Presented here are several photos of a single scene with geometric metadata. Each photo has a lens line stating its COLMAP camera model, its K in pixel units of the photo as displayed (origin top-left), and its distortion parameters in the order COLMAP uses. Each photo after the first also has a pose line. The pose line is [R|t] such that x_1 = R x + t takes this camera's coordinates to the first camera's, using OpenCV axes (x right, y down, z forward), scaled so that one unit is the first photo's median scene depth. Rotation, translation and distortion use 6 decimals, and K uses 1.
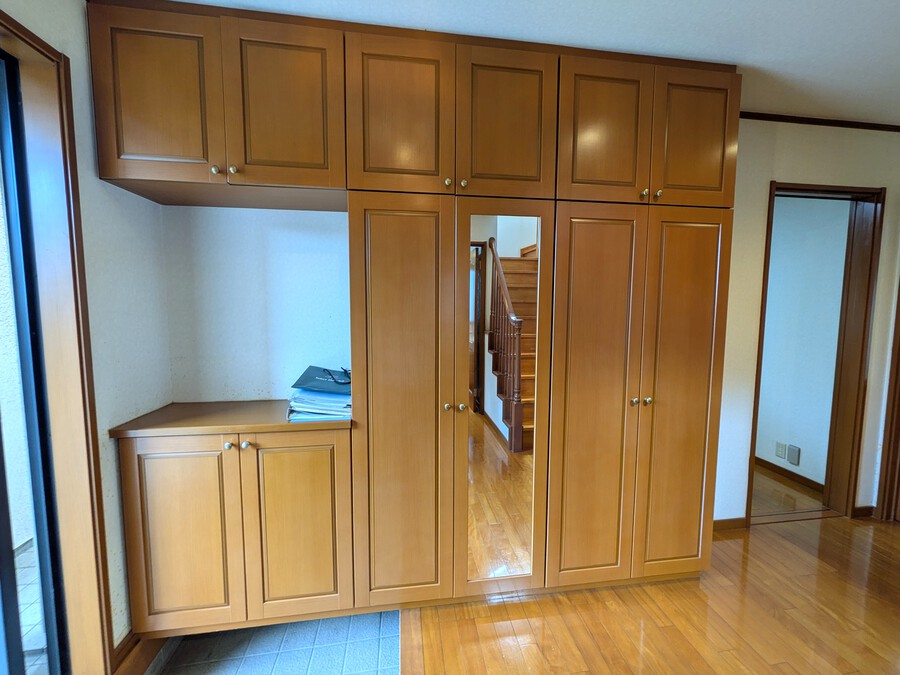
lens RADIAL K [[339.2, 0, 448.5], [0, 339.2, 332.8], [0, 0, 1]] dist [-0.002601, 0.000480]
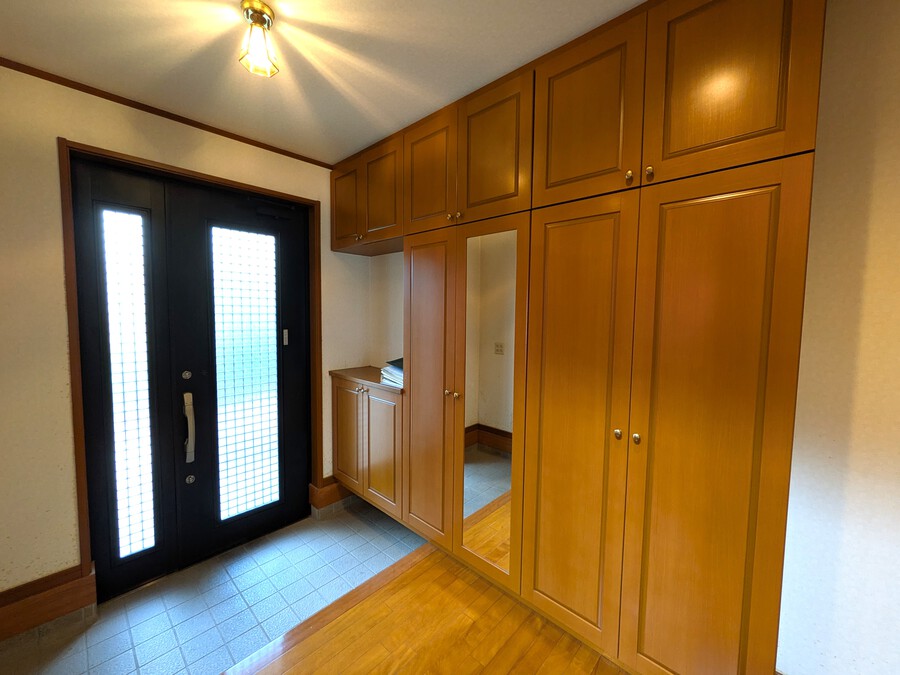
lens RADIAL K [[360.0, 0, 448.7], [0, 360.0, 335.6], [0, 0, 1]] dist [0.003309, 0.000201]
pose [[0.631505, 0.057545, -0.773234, 1.025231], [-0.074402, 0.997138, 0.013443, -0.010121], [0.771794, 0.049041, 0.633979, 0.142773]]
